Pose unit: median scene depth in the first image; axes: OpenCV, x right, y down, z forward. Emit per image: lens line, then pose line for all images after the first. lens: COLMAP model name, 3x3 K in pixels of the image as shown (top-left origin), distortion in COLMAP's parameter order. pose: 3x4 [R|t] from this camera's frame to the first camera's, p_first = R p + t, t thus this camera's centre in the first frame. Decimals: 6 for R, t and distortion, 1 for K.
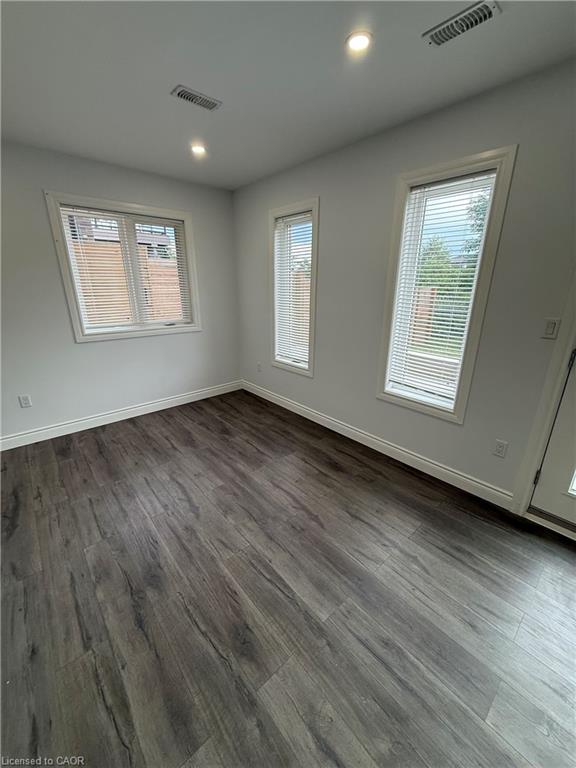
lens RADIAL K [[305.0, 0, 286.5], [0, 305.0, 382.8], [0, 0, 1]] dist [0.000556, -0.000193]
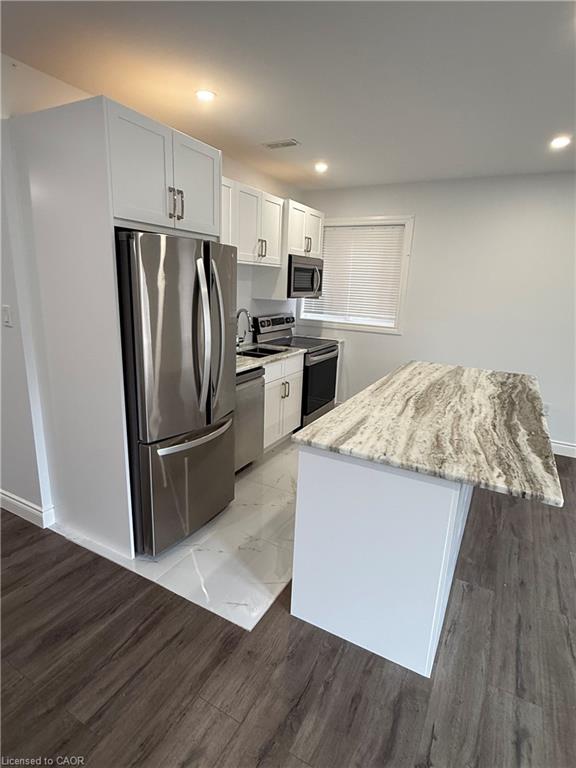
lens RADIAL K [[411.2, 0, 287.3], [0, 411.2, 384.3], [0, 0, 1]] dist [-0.001836, 0.001233]
pose [[0.344522, 0.237881, -0.908140, 0.120504], [-0.329788, 0.936376, 0.120165, 0.141768], [0.878945, 0.258094, 0.401052, -0.481693]]
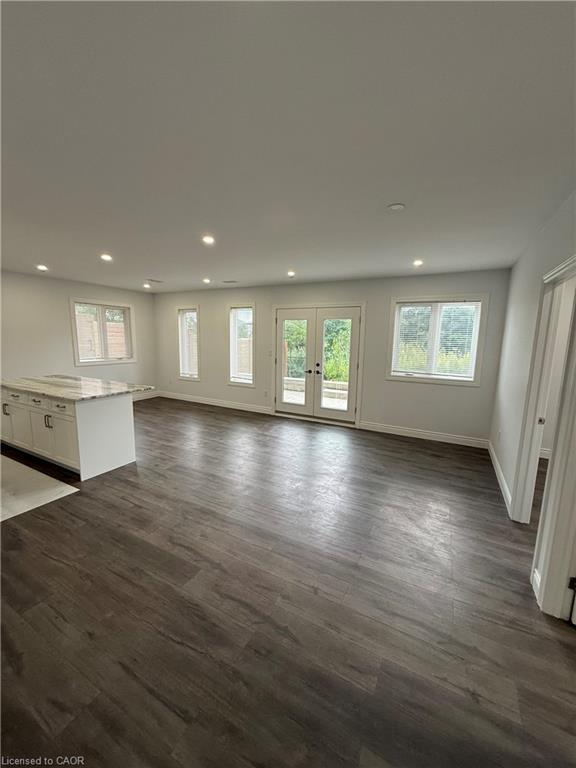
lens RADIAL K [[305.0, 0, 288.3], [0, 305.0, 380.4], [0, 0, 1]] dist [0.000556, -0.000193]
pose [[0.933975, -0.035500, 0.355570, -0.154933], [0.095880, 0.983461, -0.153659, 0.584245], [-0.344234, 0.177605, 0.921932, -1.892791]]
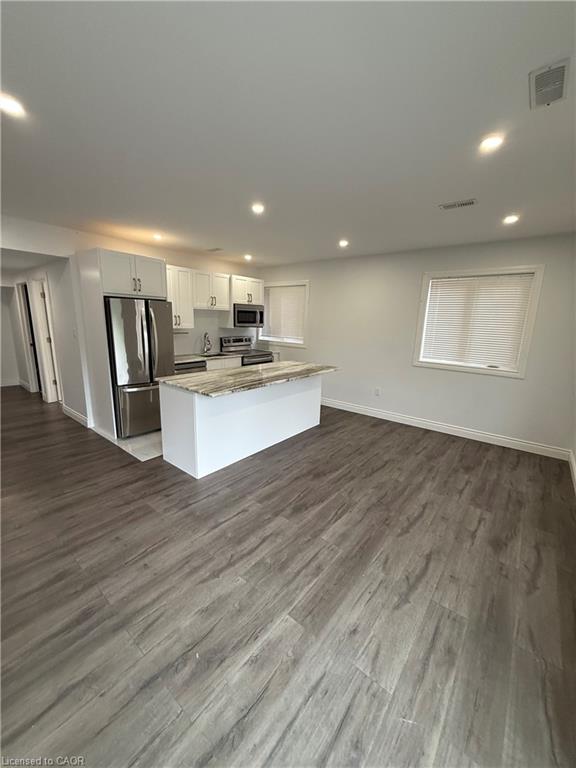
lens RADIAL K [[305.0, 0, 288.3], [0, 305.0, 382.9], [0, 0, 1]] dist [0.000556, -0.000193]
pose [[0.169368, 0.205035, -0.963989, 0.994192], [-0.335126, 0.931817, 0.139312, -0.080997], [0.926825, 0.299463, 0.226533, 0.174989]]
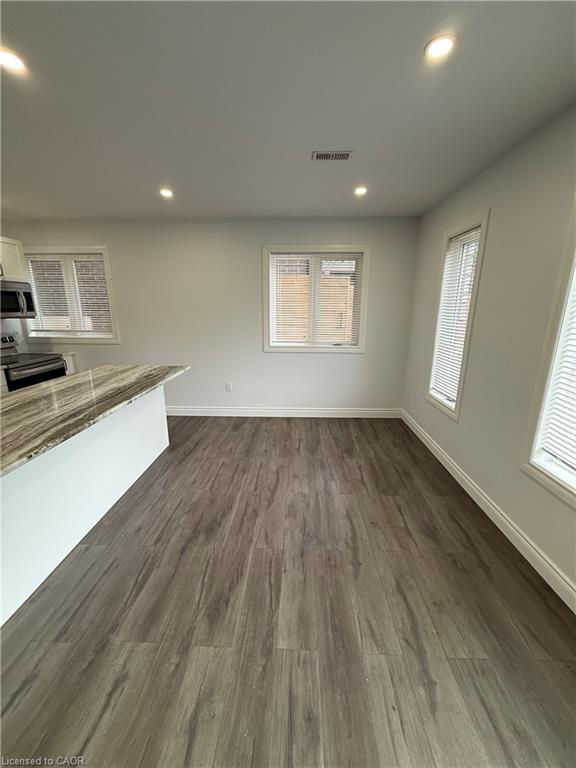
lens RADIAL K [[305.0, 0, 287.7], [0, 305.0, 382.6], [0, 0, 1]] dist [0.000556, -0.000193]
pose [[0.728246, 0.166053, -0.664894, 0.454292], [-0.214113, 0.976763, 0.009425, -0.048439], [0.651009, 0.135499, 0.746878, 0.117871]]
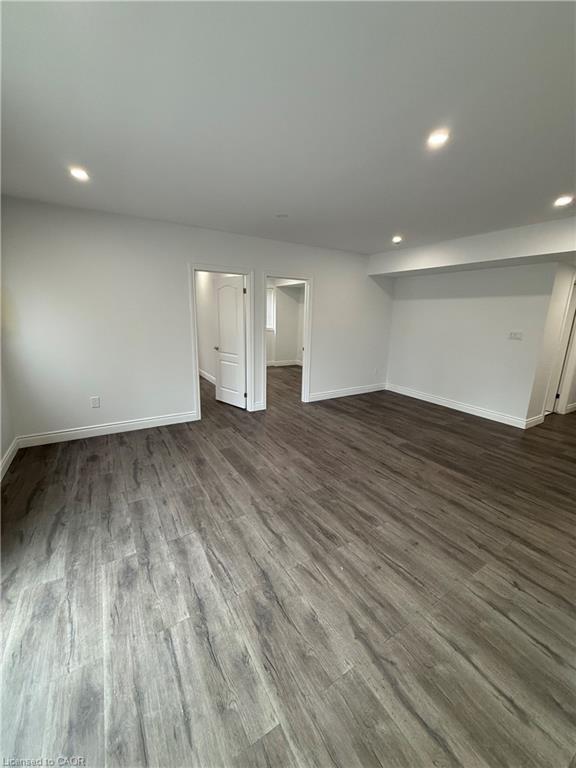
lens RADIAL K [[305.0, 0, 288.3], [0, 305.0, 382.5], [0, 0, 1]] dist [0.000556, -0.000193]
pose [[-0.985021, -0.063510, 0.160311, 0.282333], [0.028166, 0.857953, 0.512956, -0.237227], [-0.170117, 0.509788, -0.843313, 0.687329]]
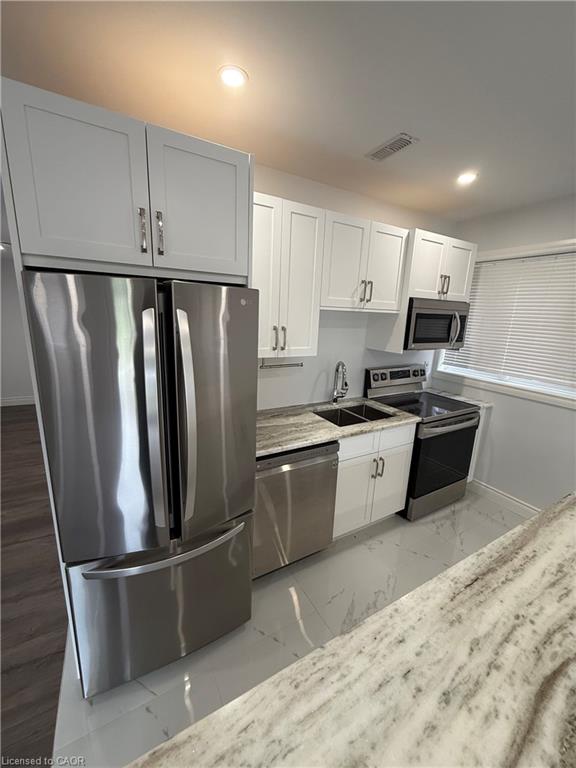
lens RADIAL K [[305.0, 0, 289.3], [0, 305.0, 380.5], [0, 0, 1]] dist [0.000556, -0.000193]
pose [[-0.199791, 0.204865, -0.958183, -0.514126], [-0.347891, 0.899355, 0.264826, -0.061976], [0.916000, 0.386253, -0.108413, -0.036695]]
